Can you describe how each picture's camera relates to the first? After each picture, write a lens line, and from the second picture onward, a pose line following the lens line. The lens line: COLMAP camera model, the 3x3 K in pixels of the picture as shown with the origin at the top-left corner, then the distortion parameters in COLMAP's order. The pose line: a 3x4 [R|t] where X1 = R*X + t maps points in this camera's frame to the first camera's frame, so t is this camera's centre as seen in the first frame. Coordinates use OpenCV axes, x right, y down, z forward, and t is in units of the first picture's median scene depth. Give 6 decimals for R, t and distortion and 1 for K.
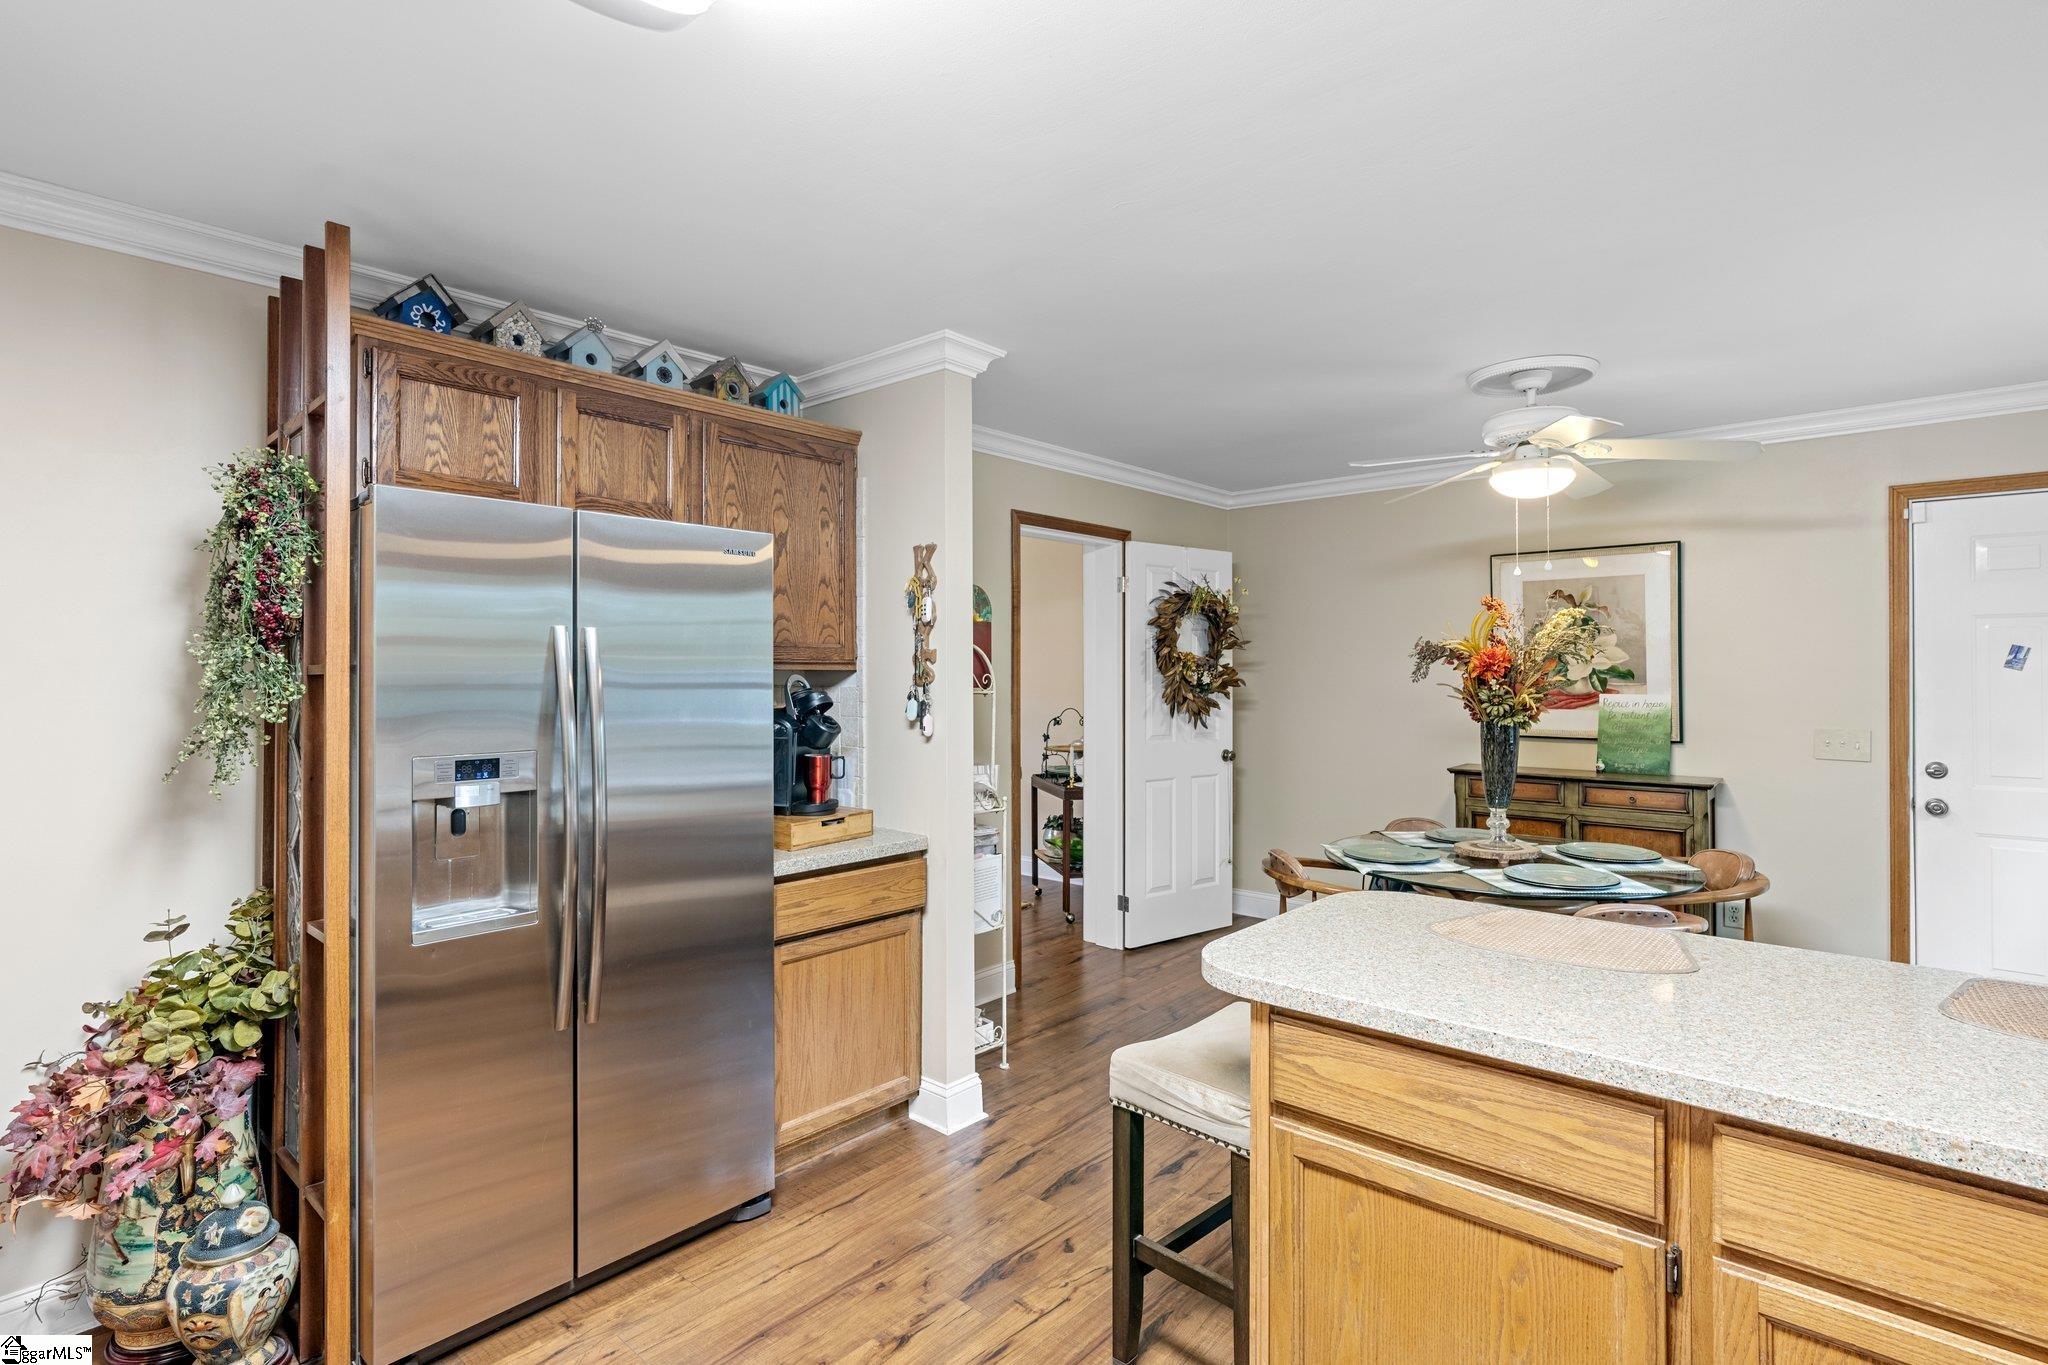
lens RADIAL K [[989.5, 0, 1023.5], [0, 989.5, 670.7], [0, 0, 1]] dist [-0.004829, -0.000609]
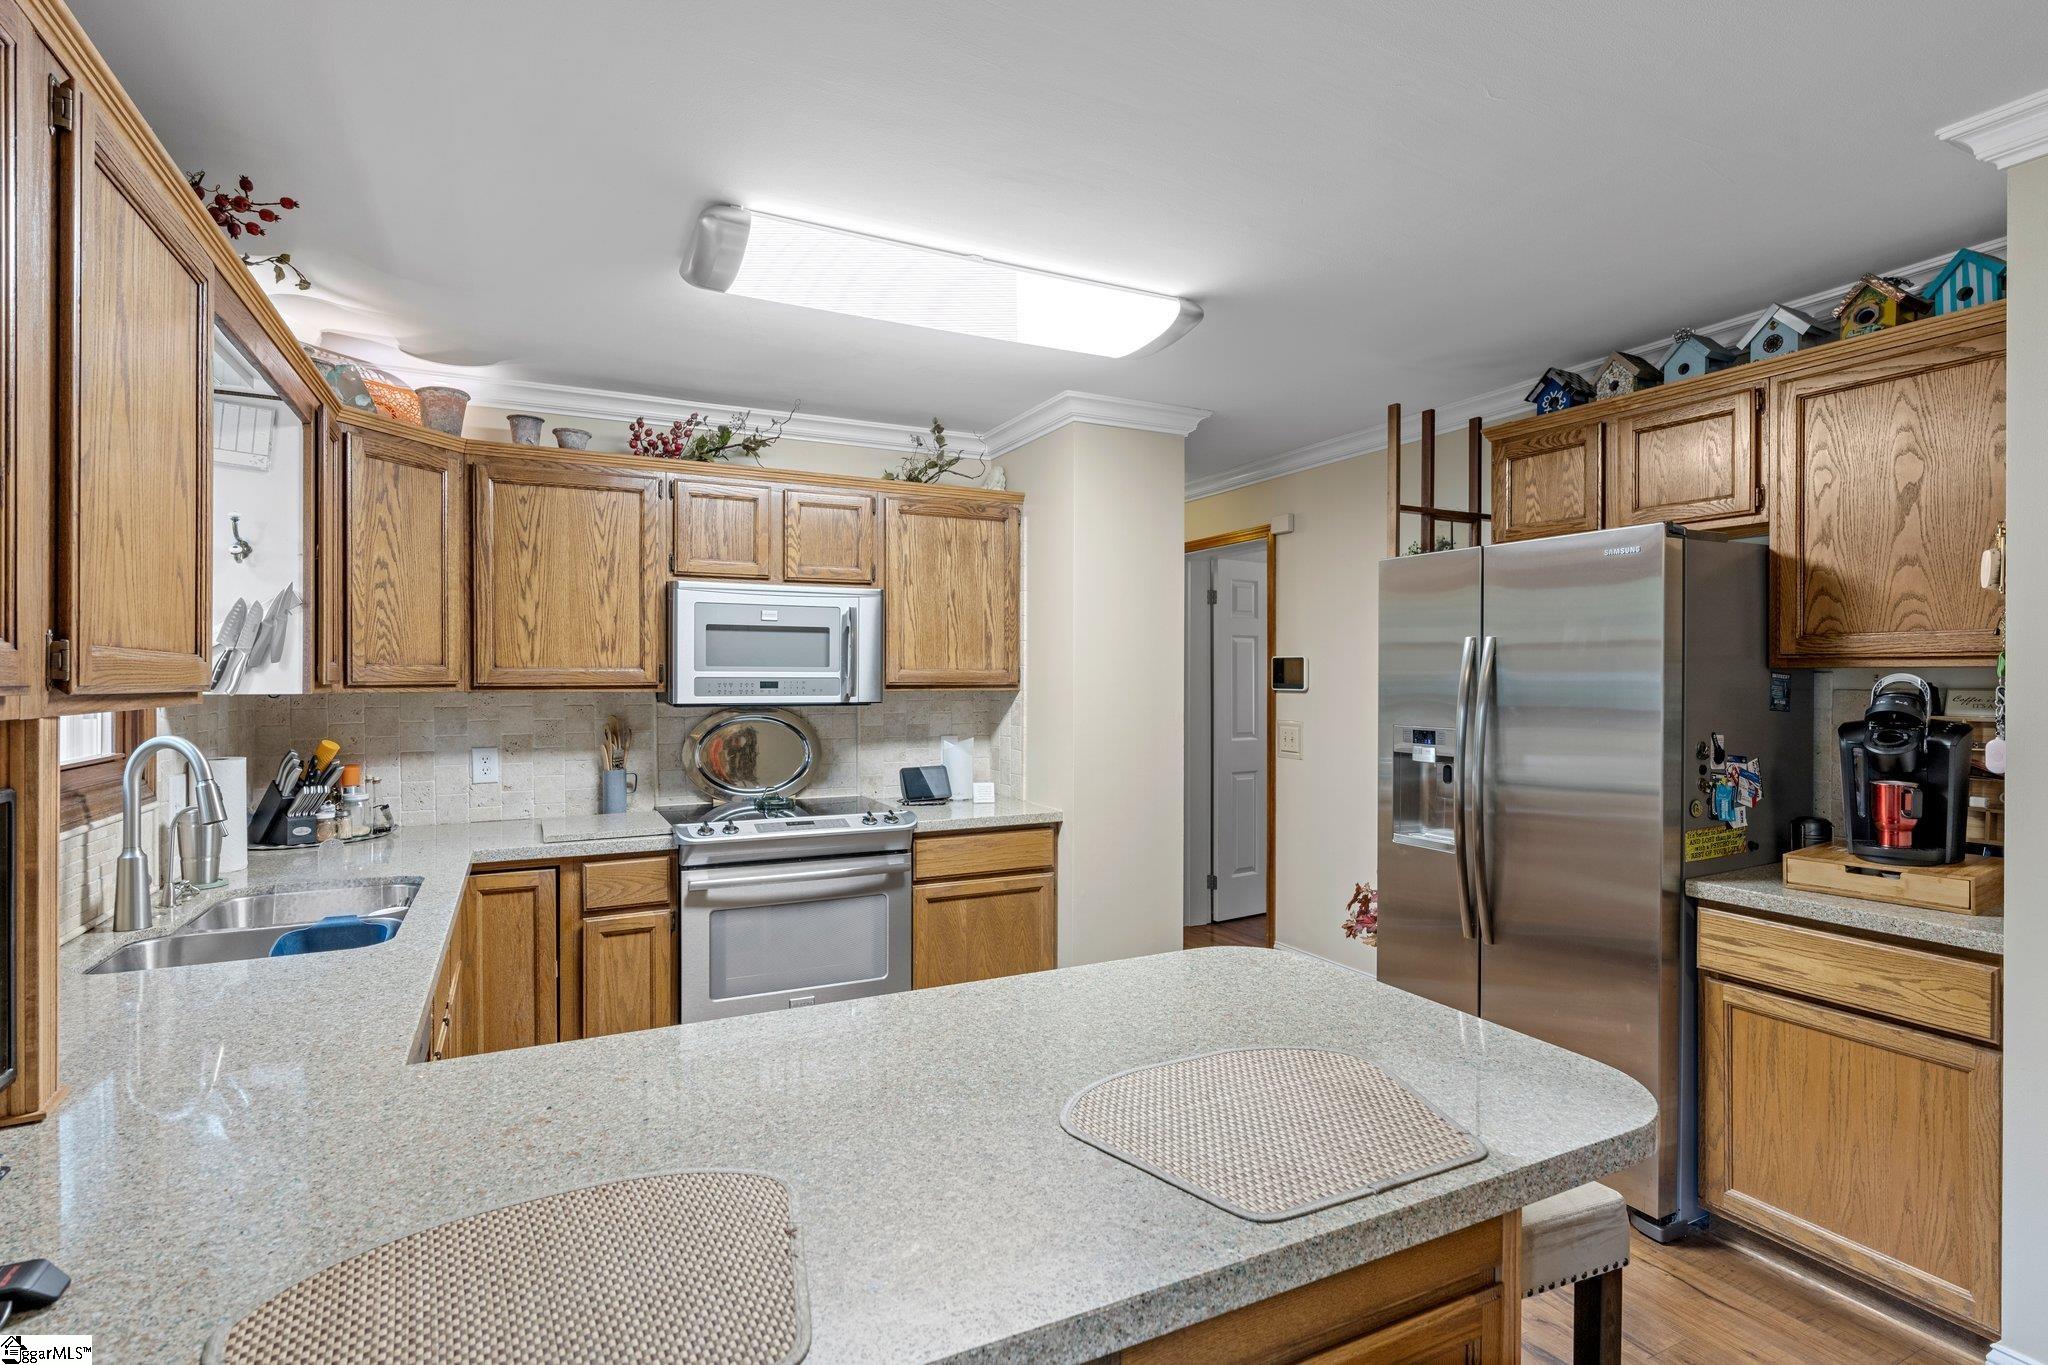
lens RADIAL K [[995.3, 0, 1016.6], [0, 995.3, 678.7], [0, 0, 1]] dist [-0.002230, -0.000180]
pose [[-0.375867, 0.006996, -0.926647, 0.693931], [0.005536, 0.999971, 0.005304, 0.000290], [0.926657, -0.003137, -0.375895, 0.647719]]
